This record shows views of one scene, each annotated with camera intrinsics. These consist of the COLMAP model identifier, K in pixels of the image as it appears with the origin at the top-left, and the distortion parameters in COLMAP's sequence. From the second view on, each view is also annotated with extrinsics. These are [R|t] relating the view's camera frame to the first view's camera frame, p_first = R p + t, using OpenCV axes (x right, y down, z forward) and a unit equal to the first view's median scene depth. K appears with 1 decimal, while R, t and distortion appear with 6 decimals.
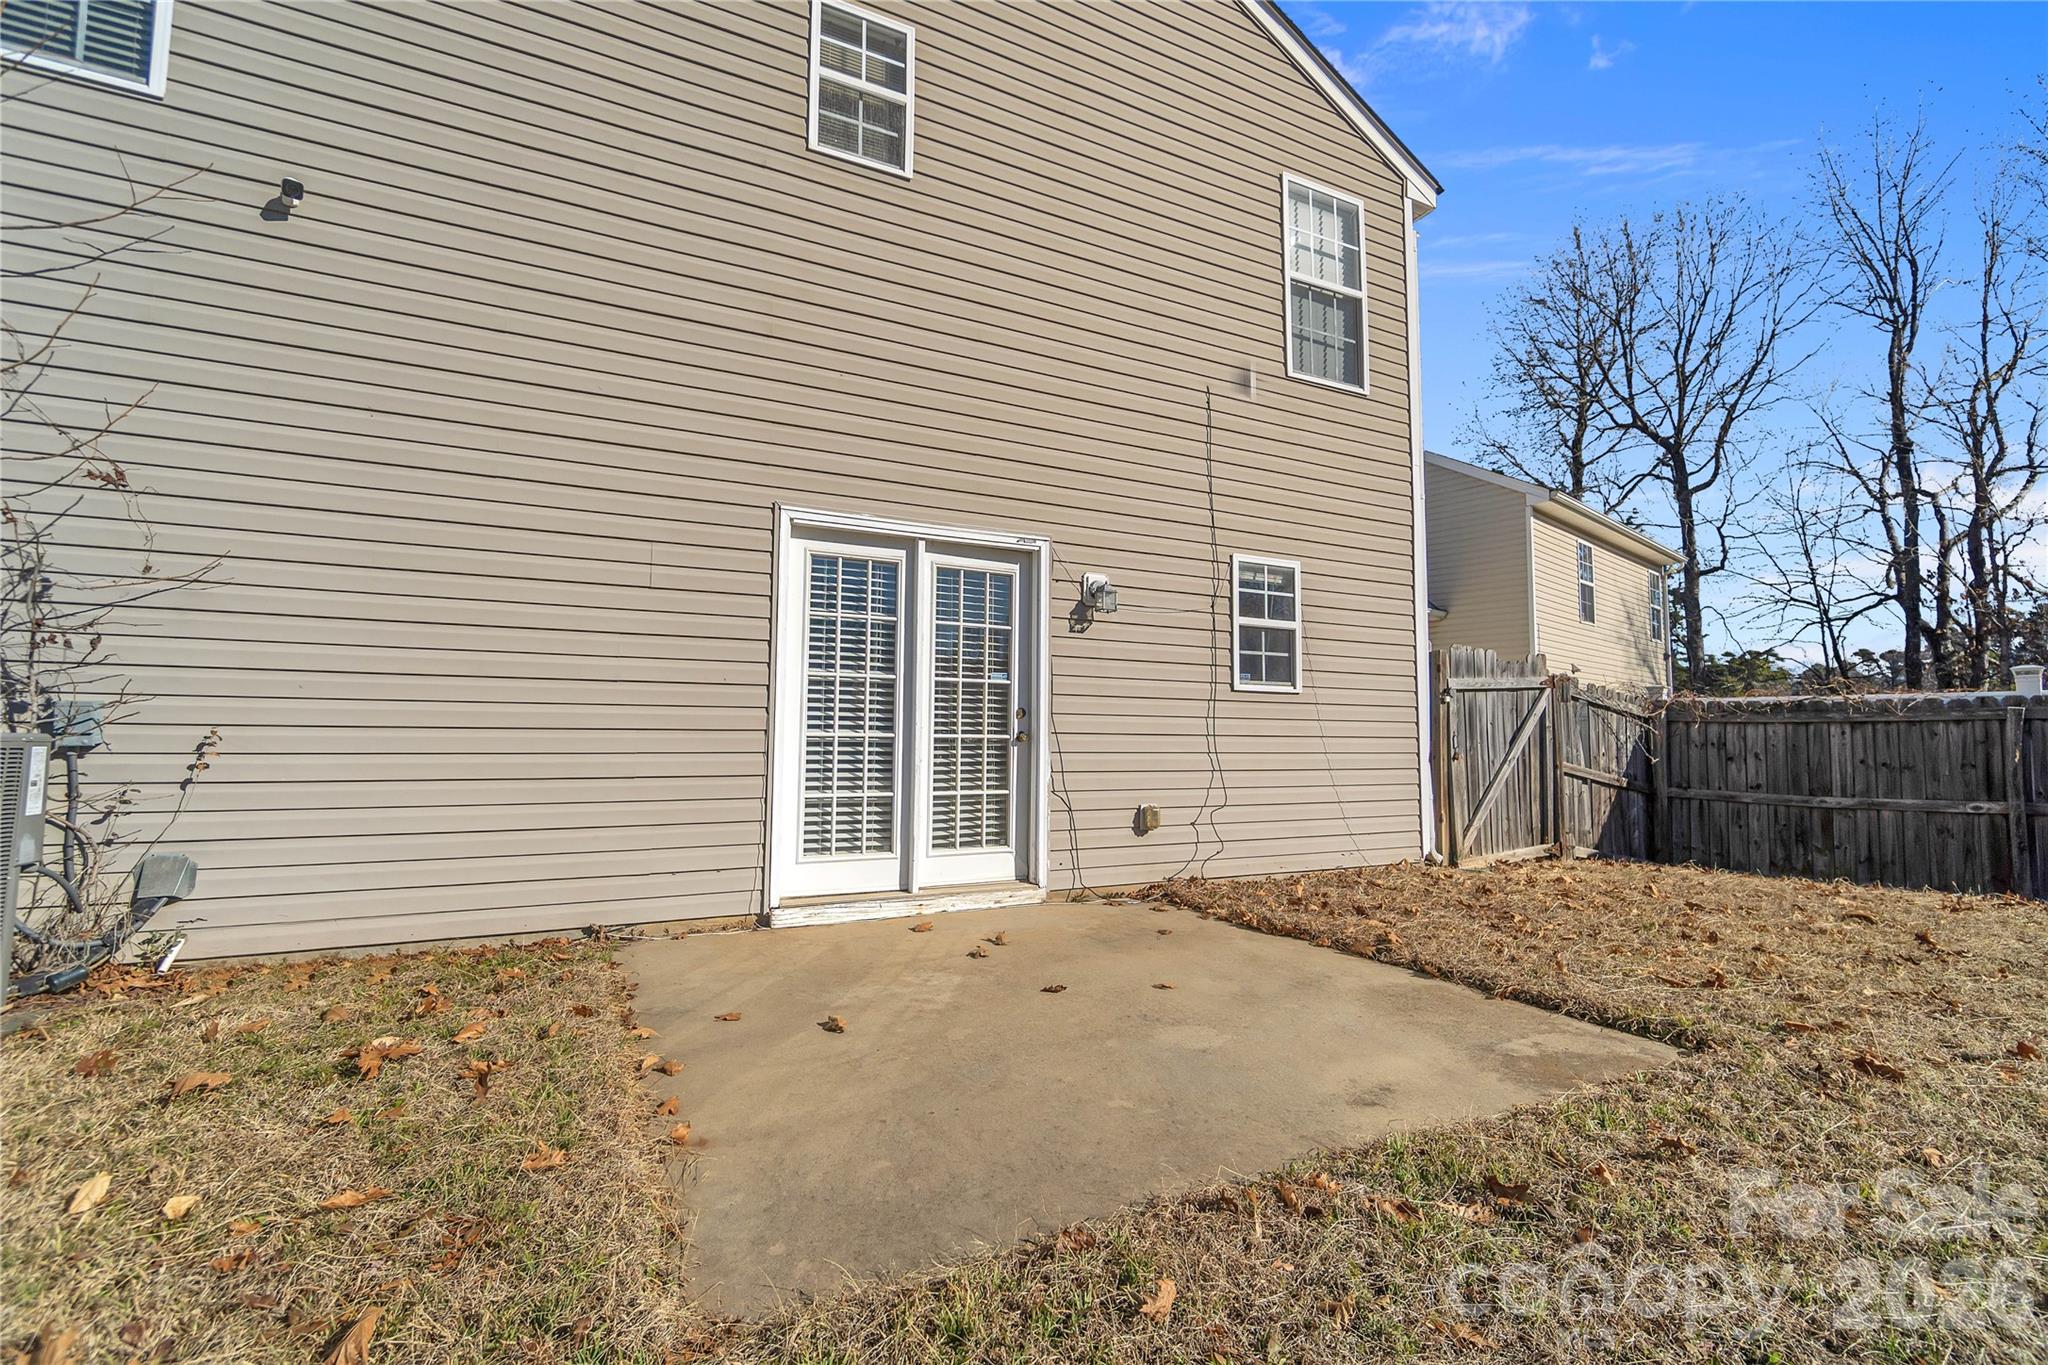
lens RADIAL K [[884.6, 0, 1027.3], [0, 884.6, 681.7], [0, 0, 1]] dist [-0.002304, 0.000016]
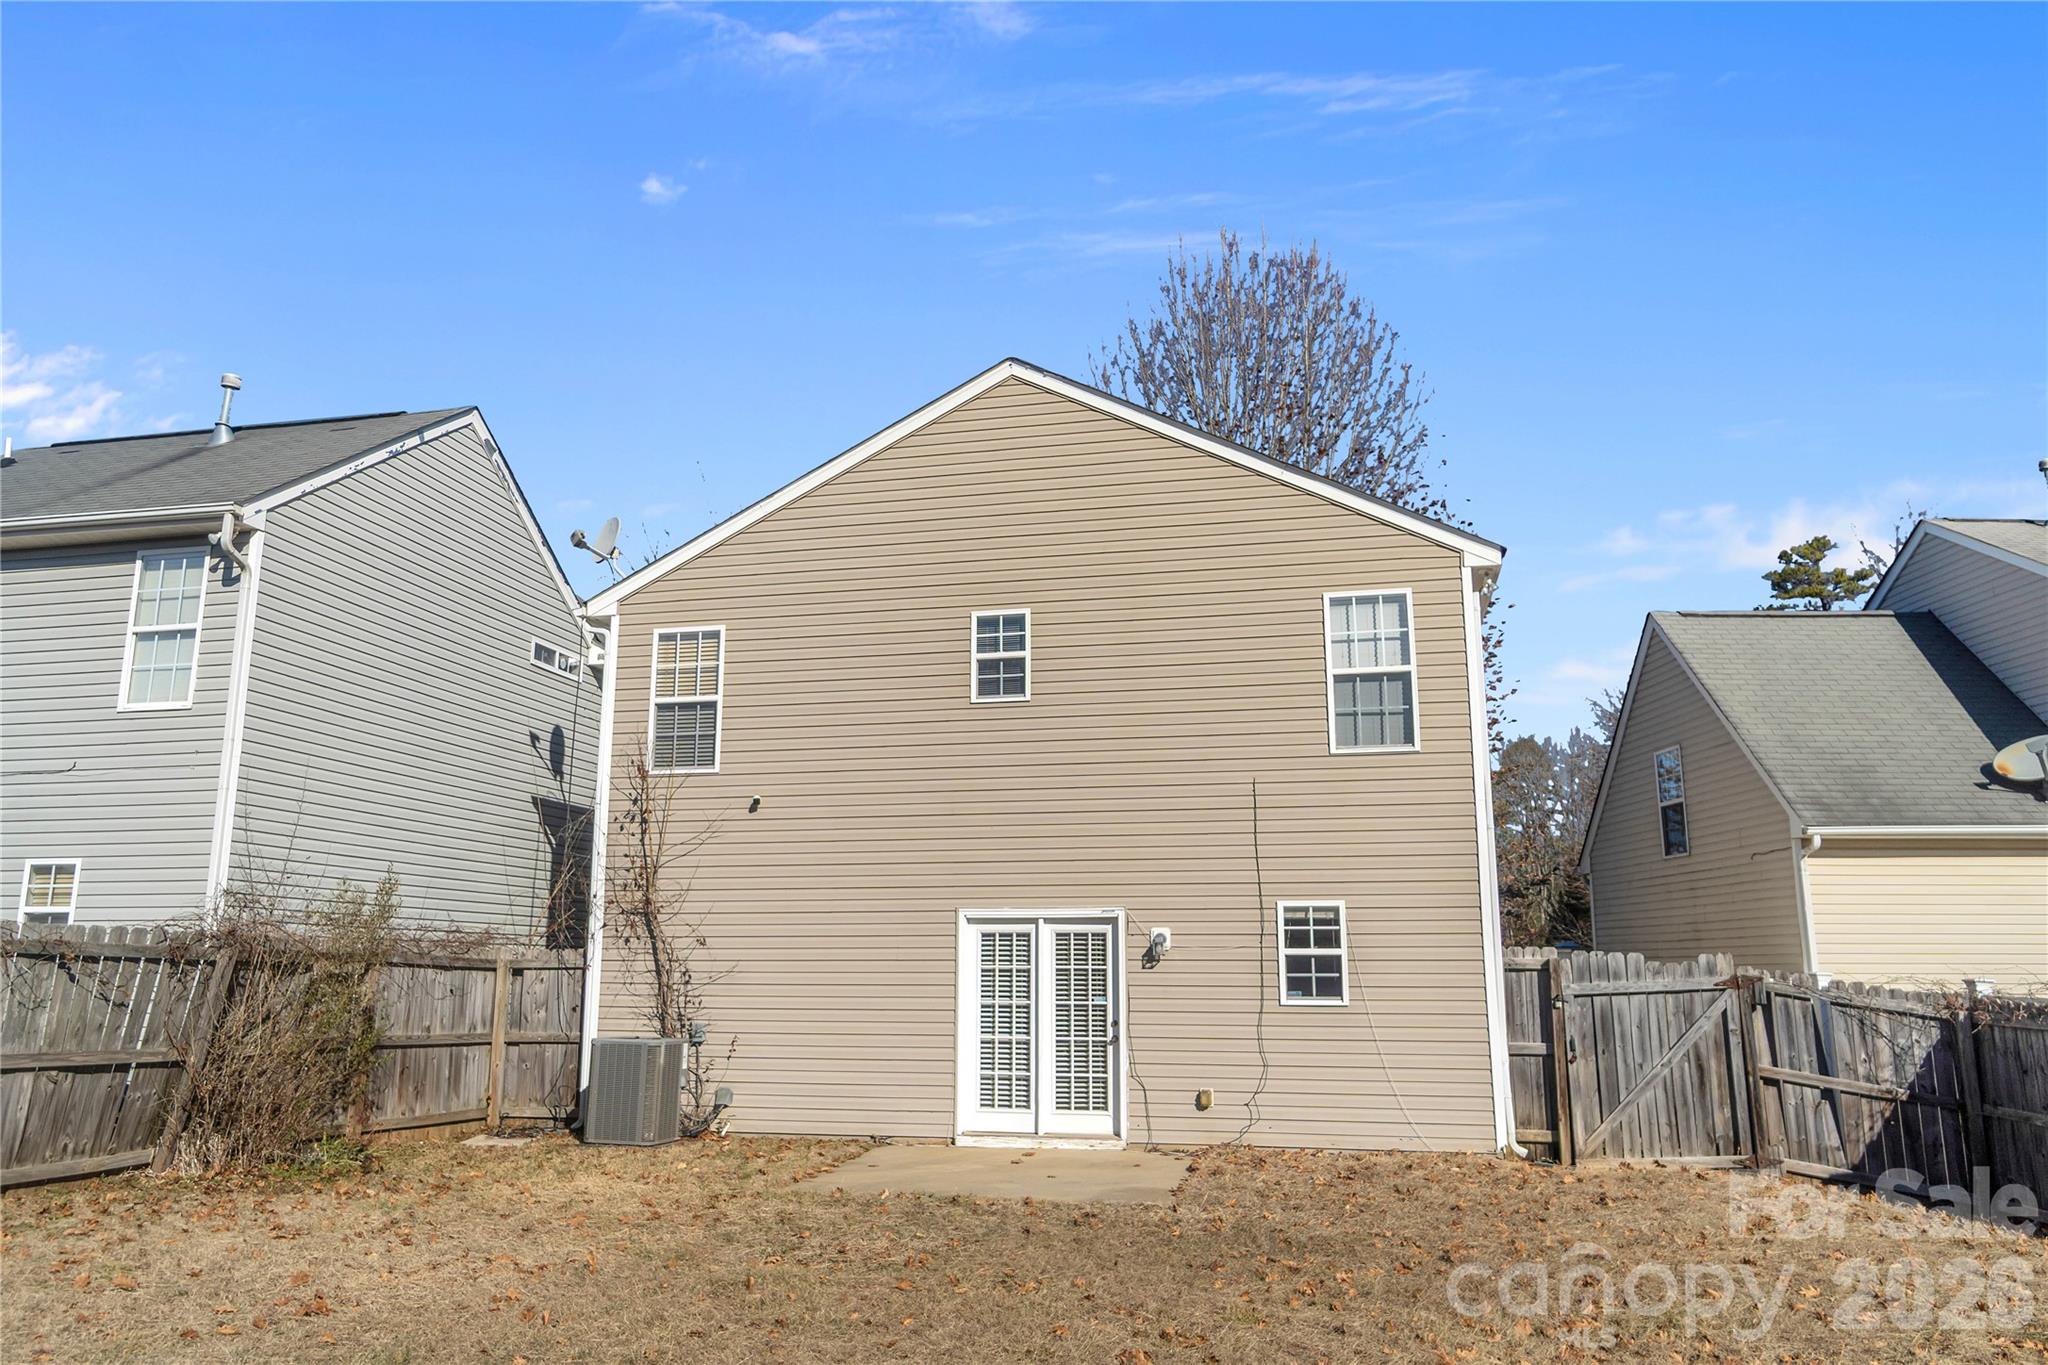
lens RADIAL K [[1461.9, 0, 1014.1], [0, 1461.9, 681.2], [0, 0, 1]] dist [-0.005634, 0.010927]
pose [[0.773803, -0.125374, -0.620895, 1.520224], [0.045482, 0.988683, -0.142958, -0.198685], [0.631791, 0.082382, 0.770748, -1.125851]]
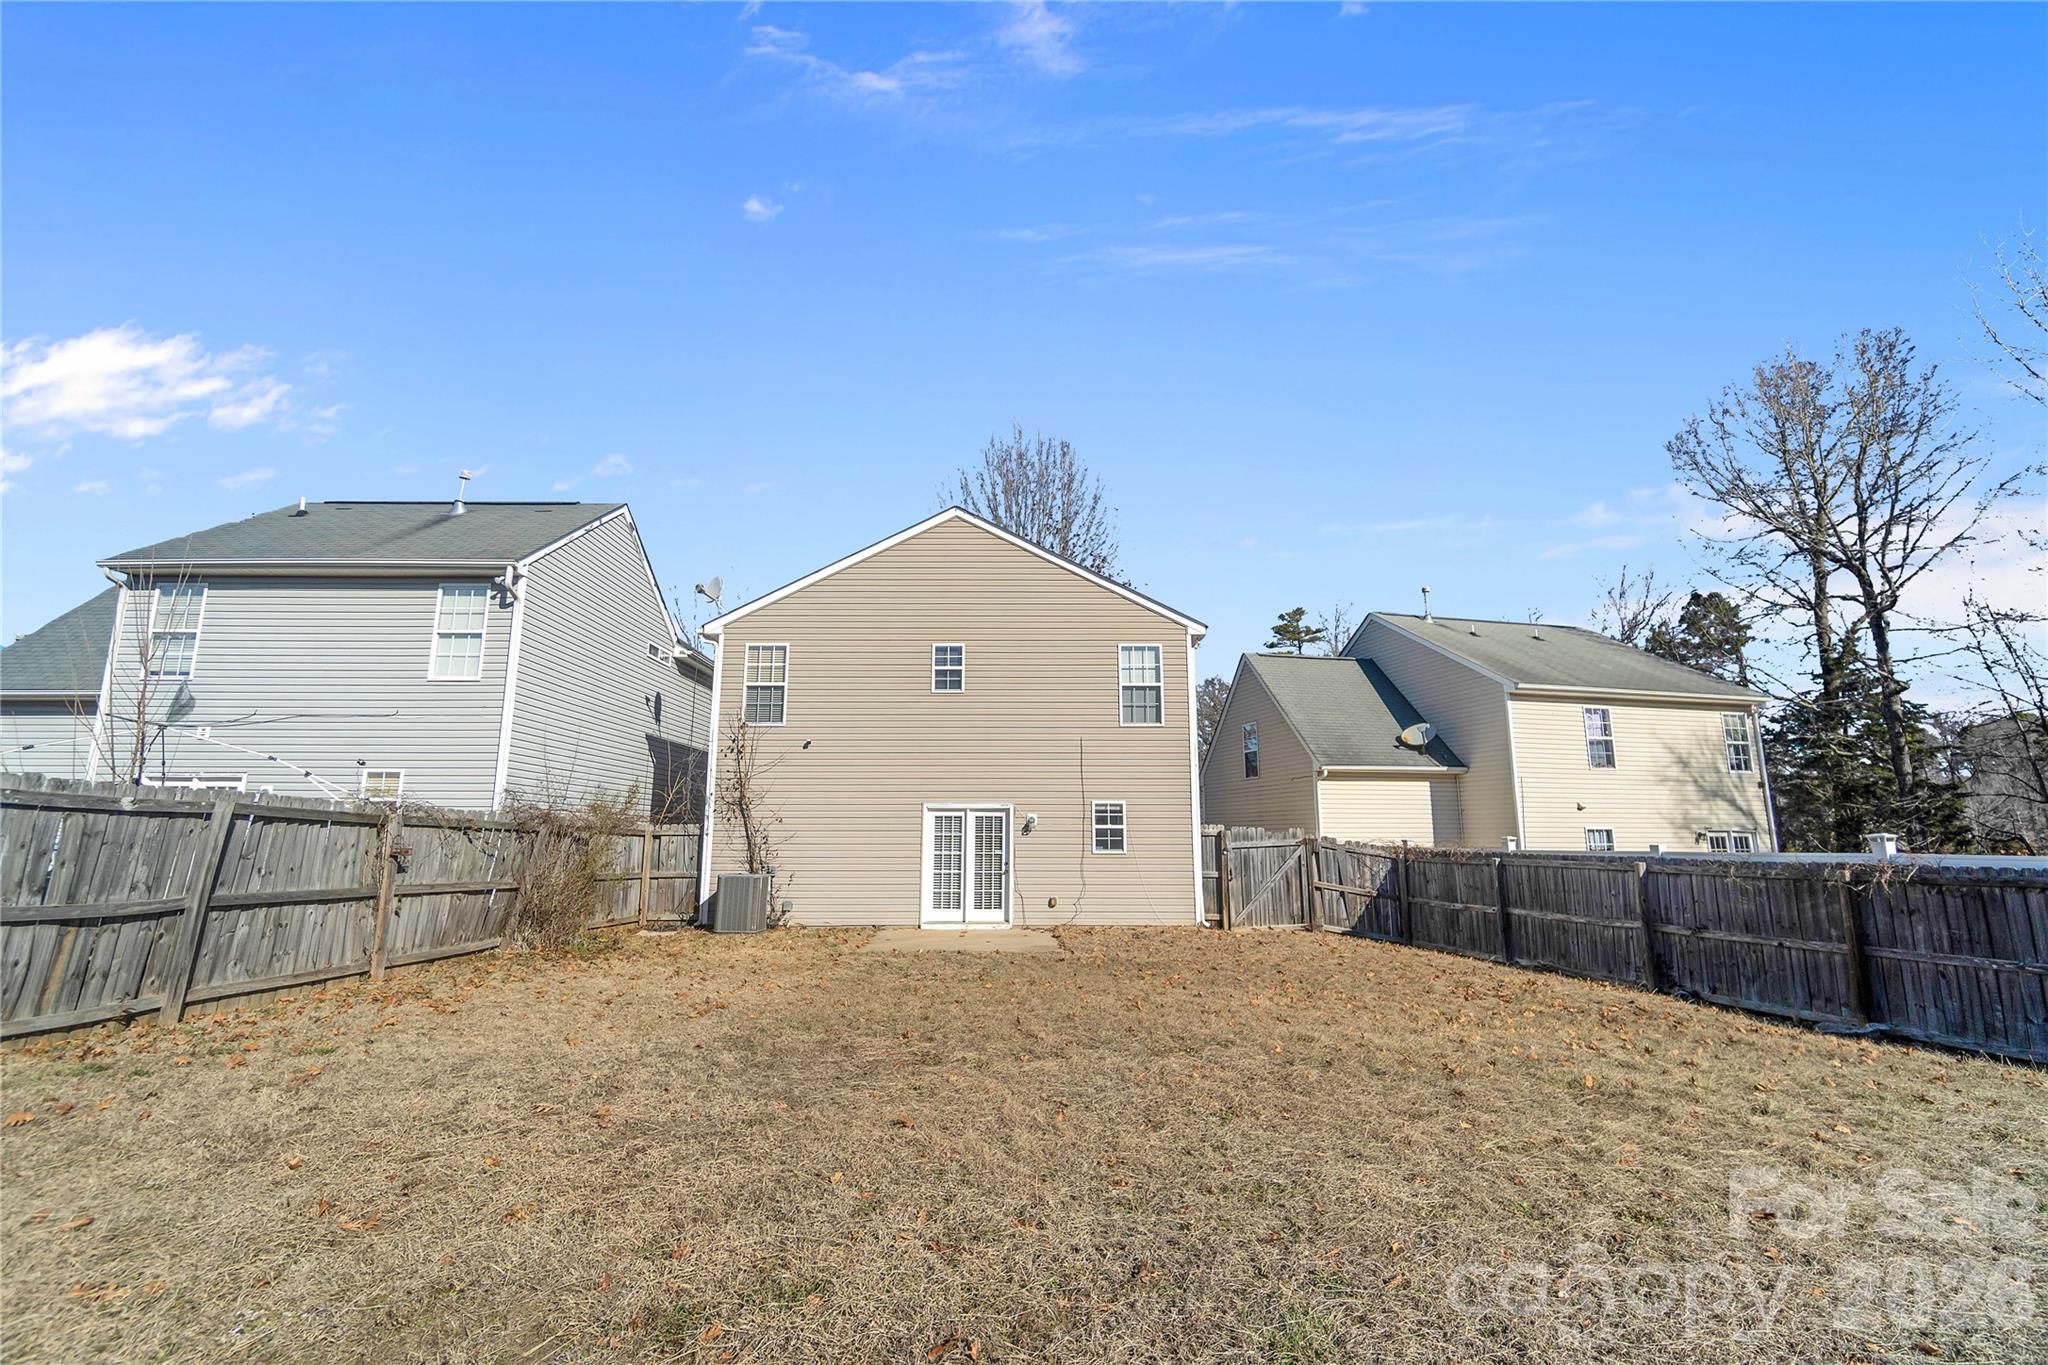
lens RADIAL K [[884.6, 0, 1018.5], [0, 884.6, 684.2], [0, 0, 1]] dist [-0.002304, 0.000016]
pose [[0.897992, -0.077083, -0.433207, 1.359408], [0.032656, 0.993496, -0.109085, -0.236832], [0.438798, 0.083810, 0.894669, -1.675370]]
